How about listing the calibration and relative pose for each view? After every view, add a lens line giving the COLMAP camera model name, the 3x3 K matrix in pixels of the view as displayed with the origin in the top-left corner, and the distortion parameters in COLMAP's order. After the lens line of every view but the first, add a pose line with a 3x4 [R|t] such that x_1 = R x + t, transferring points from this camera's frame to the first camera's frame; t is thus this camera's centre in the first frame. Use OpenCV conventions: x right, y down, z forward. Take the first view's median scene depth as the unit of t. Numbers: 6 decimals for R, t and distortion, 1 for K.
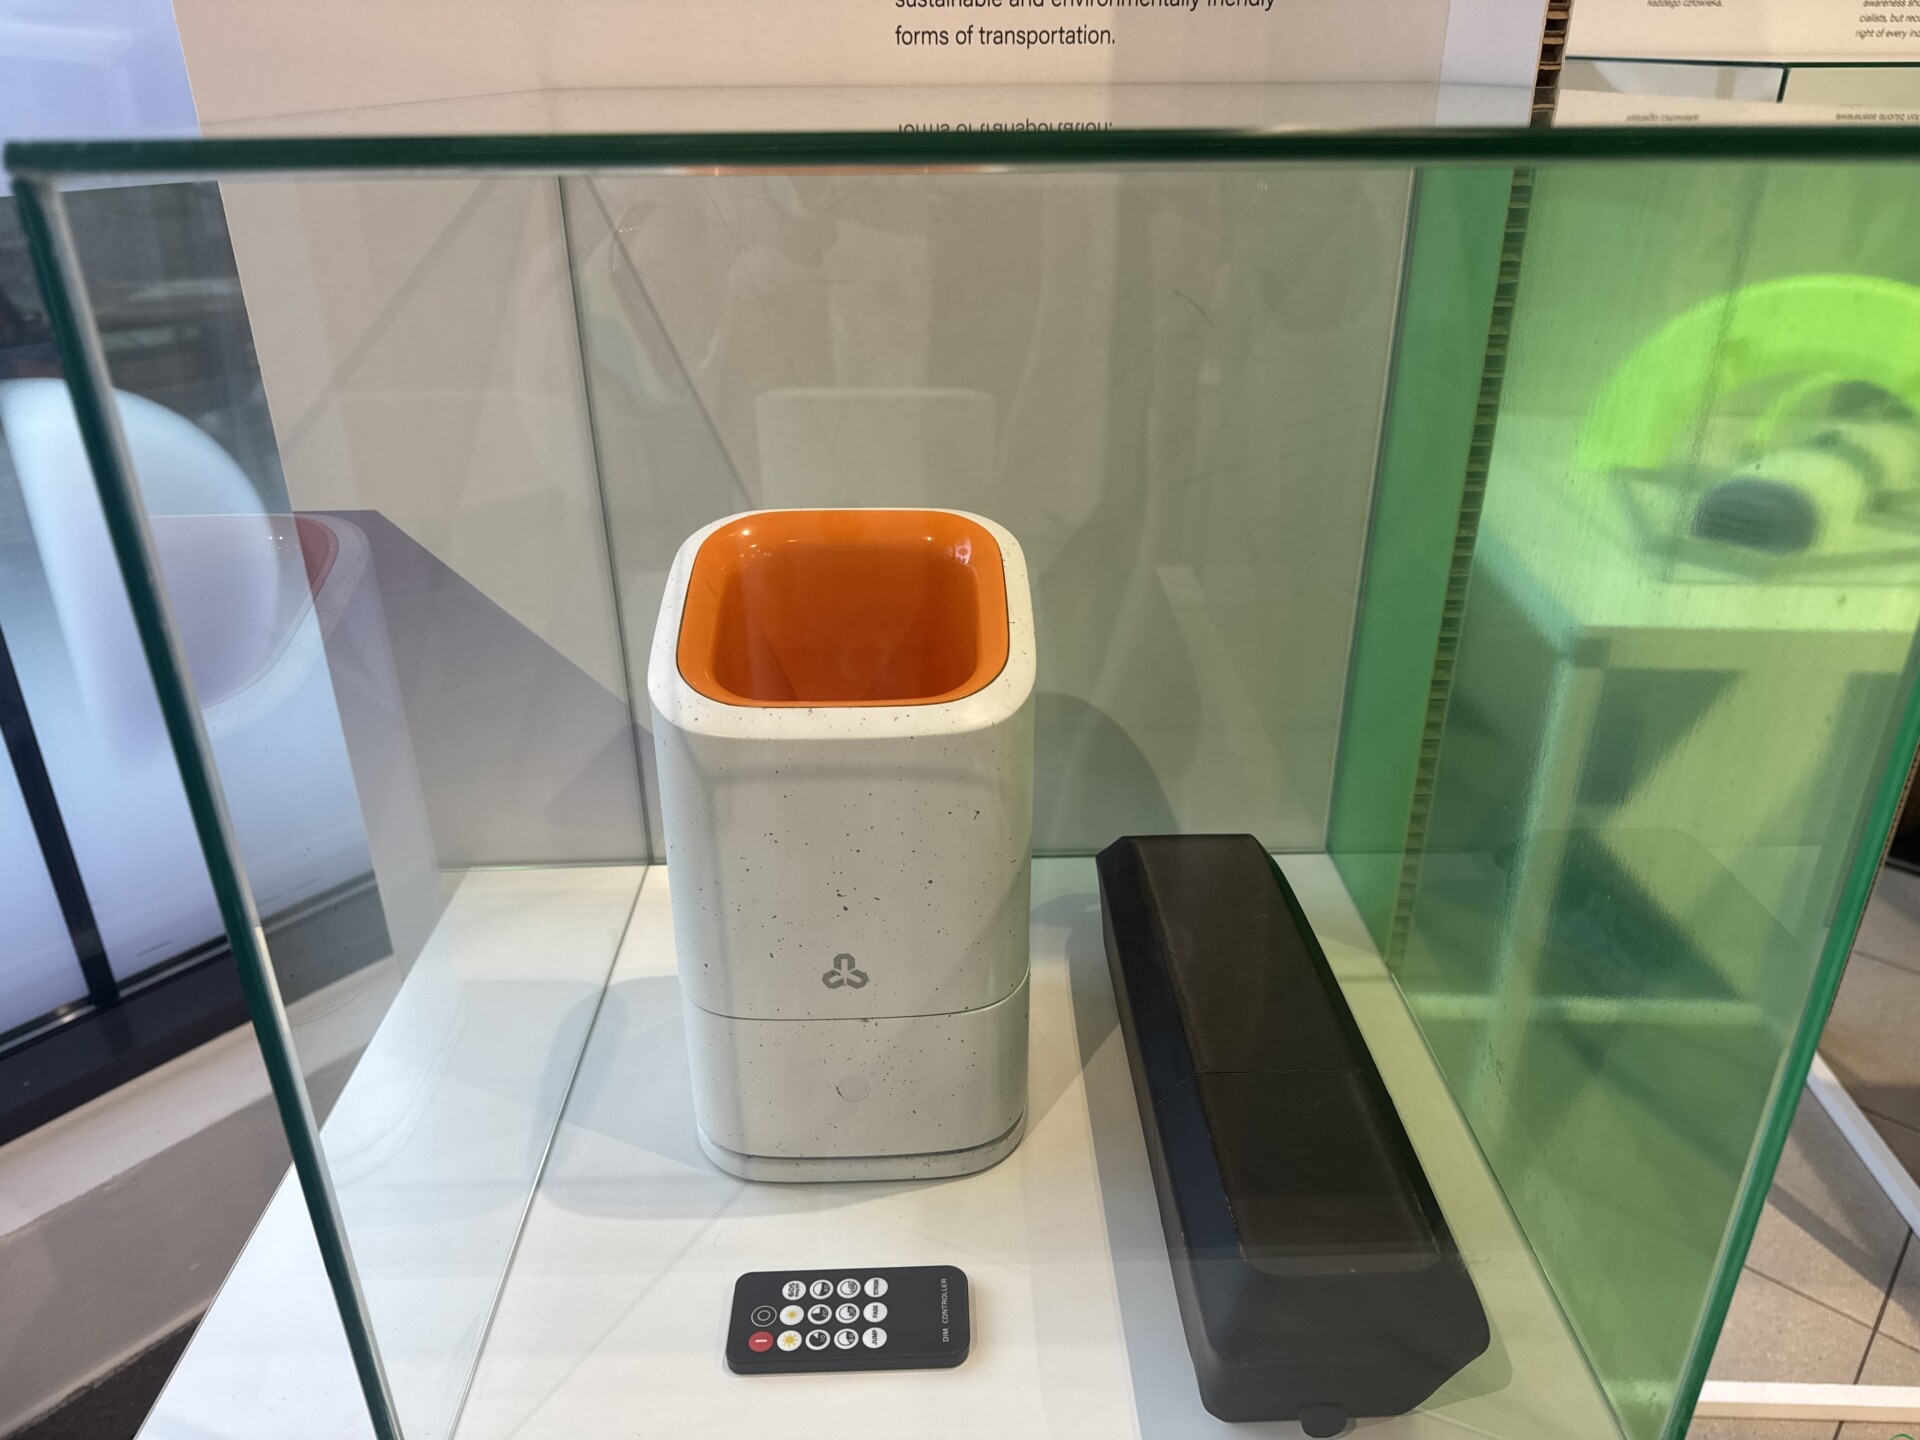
lens RADIAL K [[1357.2, 0, 970.0], [0, 1357.2, 728.4], [0, 0, 1]] dist [-0.005493, -0.013574]
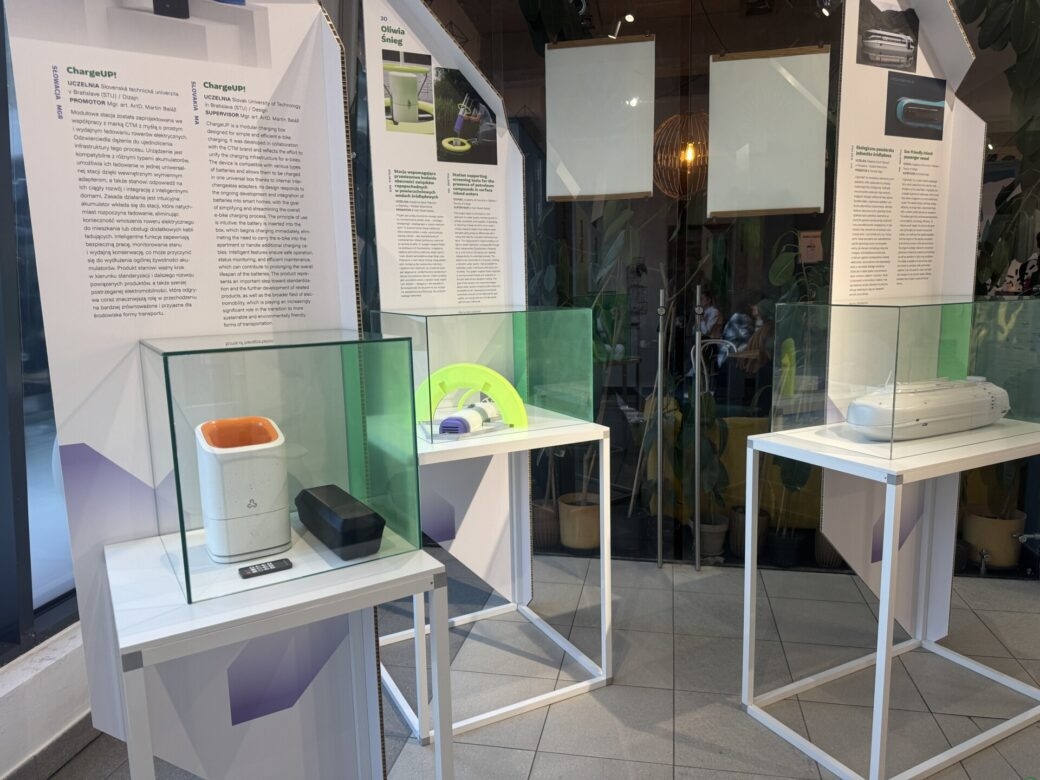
lens RADIAL K [[735.1, 0, 524.8], [0, 735.1, 390.4], [0, 0, 1]] dist [-0.005493, -0.013574]
pose [[0.861487, -0.087269, 0.500224, -0.439747], [0.243181, 0.935708, -0.255564, 0.586795], [-0.445761, 0.341810, 0.827323, -1.451957]]
